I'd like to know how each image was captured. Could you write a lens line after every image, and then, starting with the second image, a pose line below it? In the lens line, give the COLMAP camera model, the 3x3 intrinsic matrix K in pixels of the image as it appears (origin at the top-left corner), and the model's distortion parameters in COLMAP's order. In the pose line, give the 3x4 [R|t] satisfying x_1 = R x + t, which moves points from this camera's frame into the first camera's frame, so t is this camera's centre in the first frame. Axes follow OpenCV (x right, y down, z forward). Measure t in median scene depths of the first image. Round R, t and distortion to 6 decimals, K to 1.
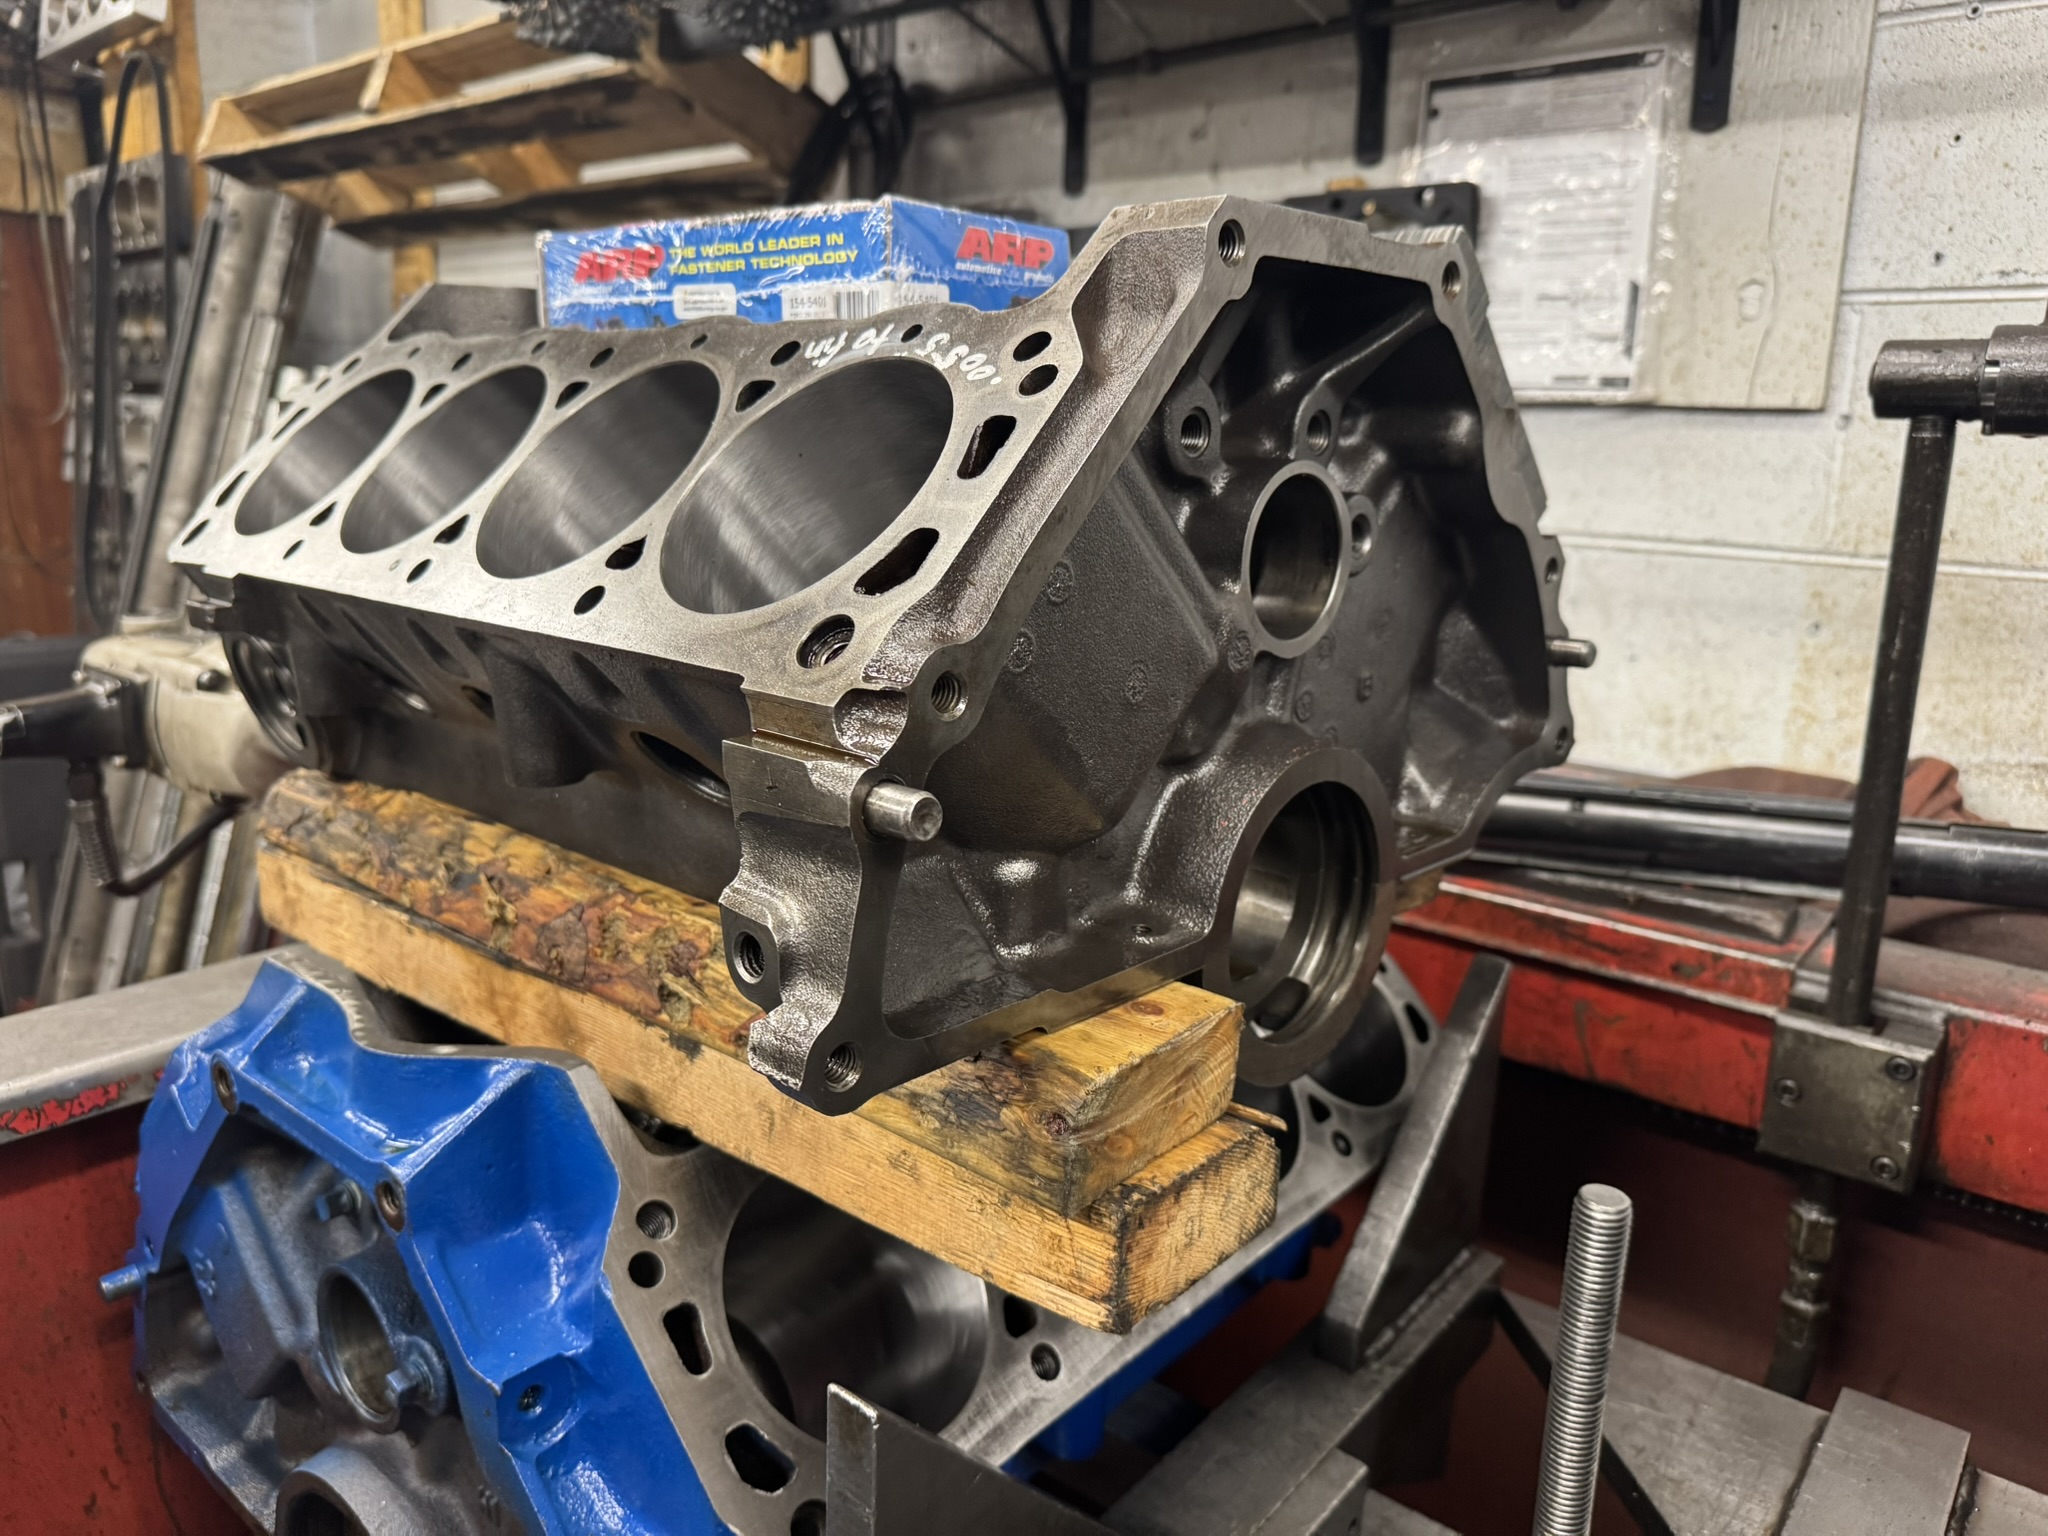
lens RADIAL K [[1445.4, 0, 1027.6], [0, 1445.4, 732.8], [0, 0, 1]] dist [0.004745, -0.000042]
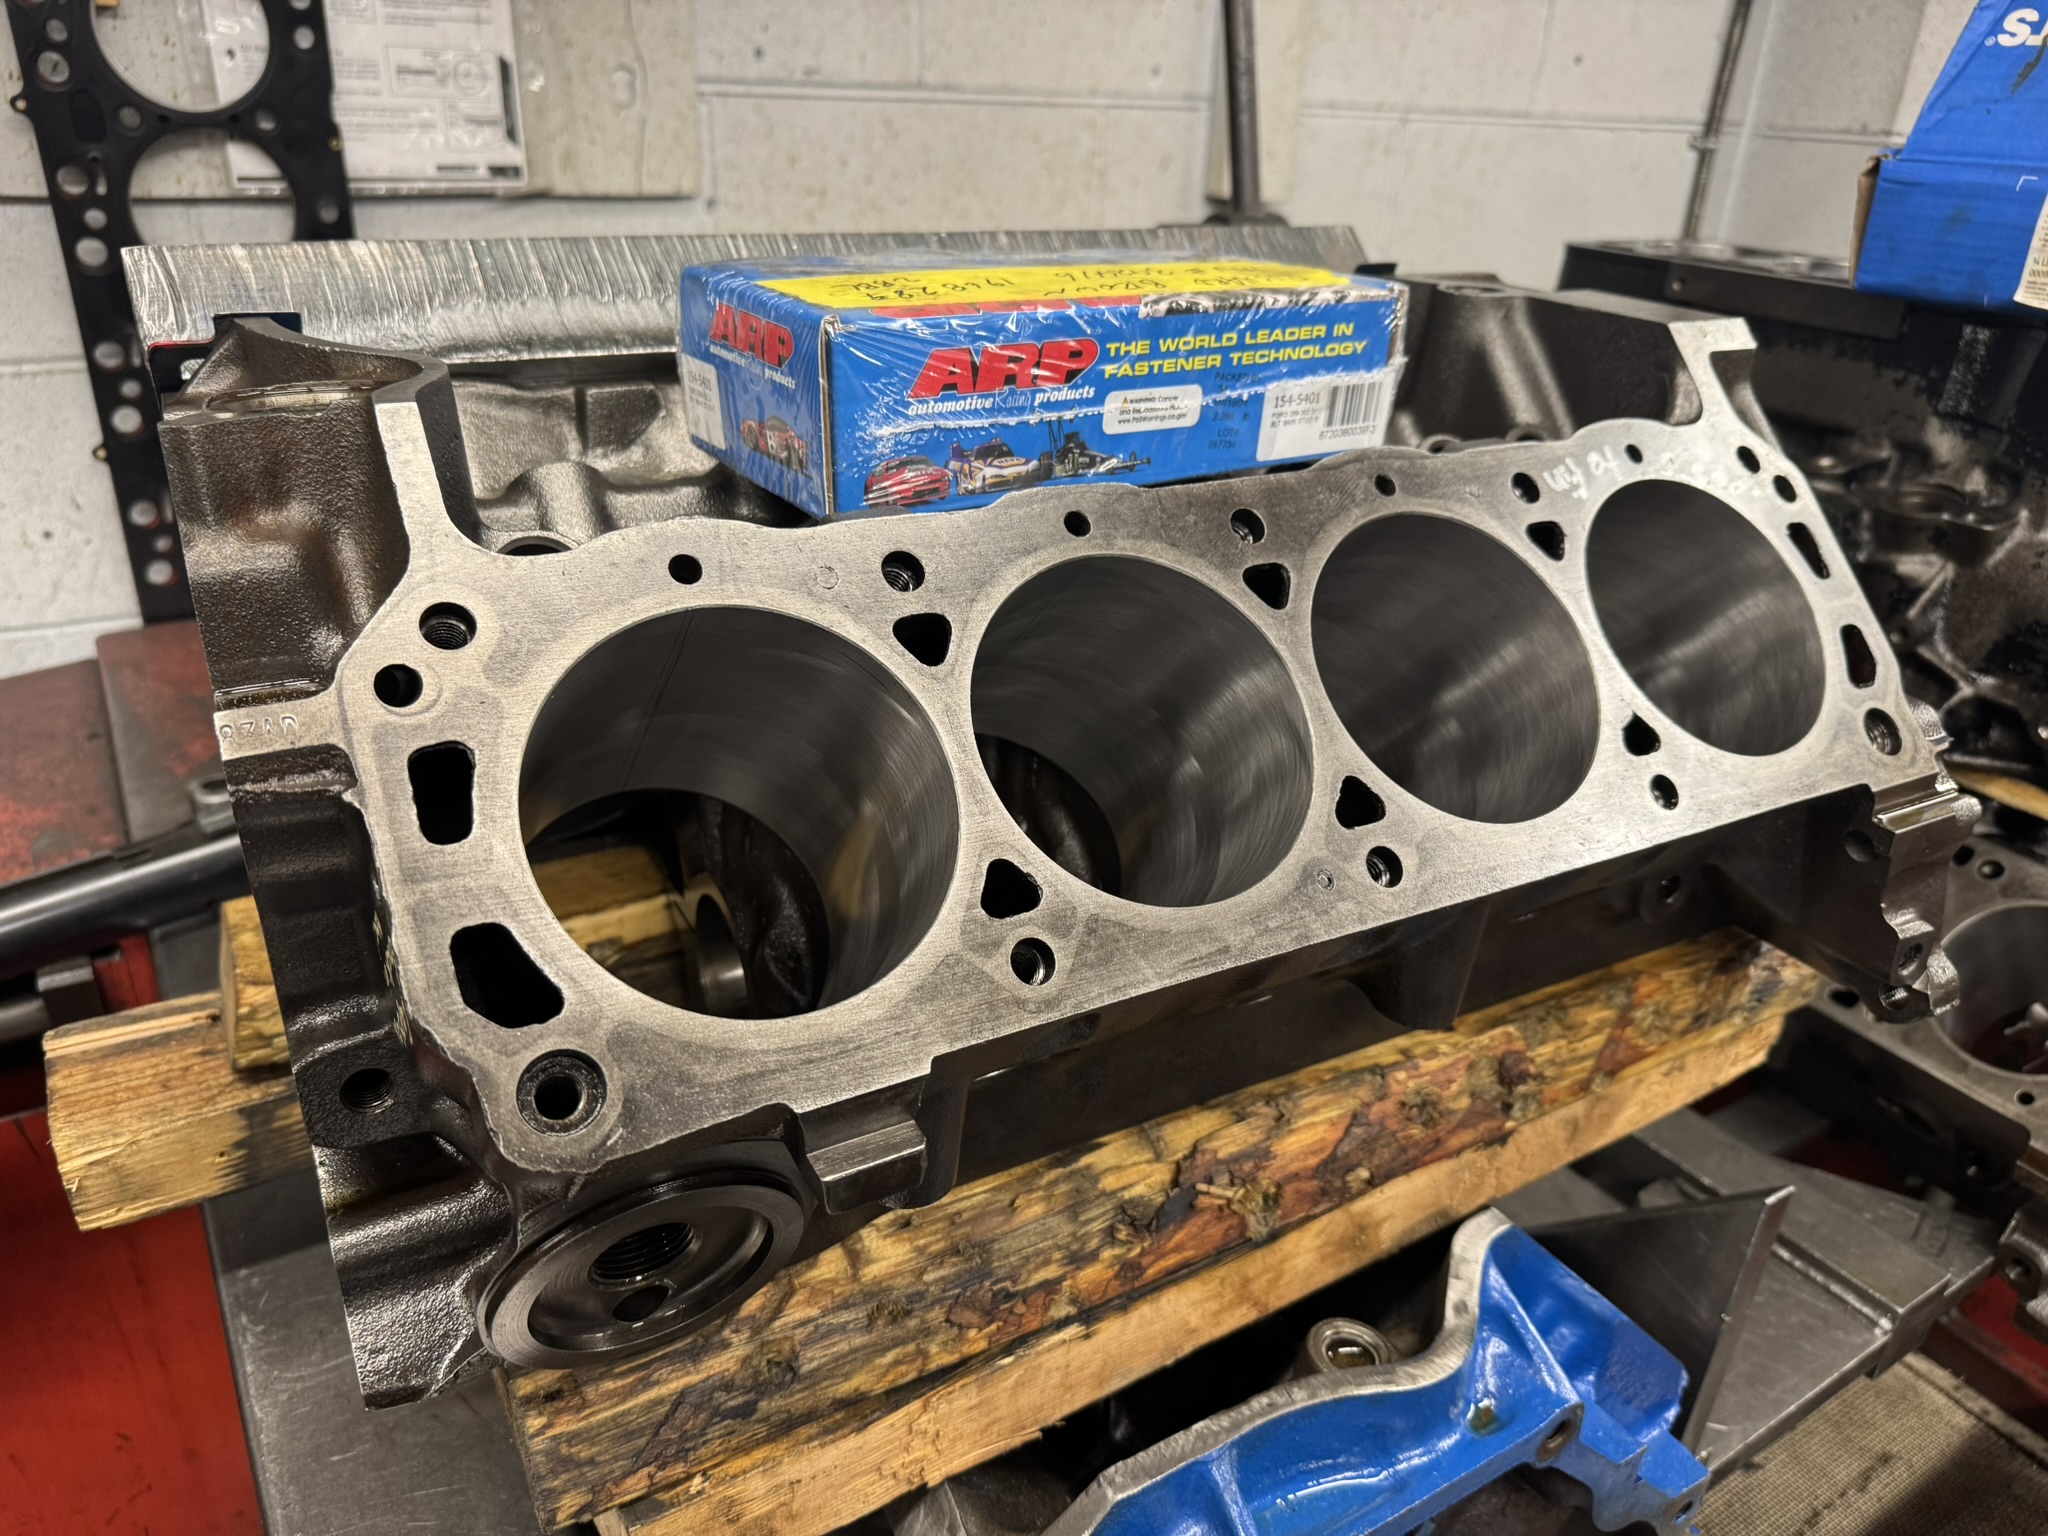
lens RADIAL K [[1468.8, 0, 1024.0], [0, 1468.8, 768.0], [0, 0, 1]] dist [0.010809, -0.029533]
pose [[0.337684, -0.416221, 0.844233, -0.993444], [0.176792, 0.909002, 0.377438, -0.433455], [-0.924508, 0.021799, 0.380540, 0.769801]]
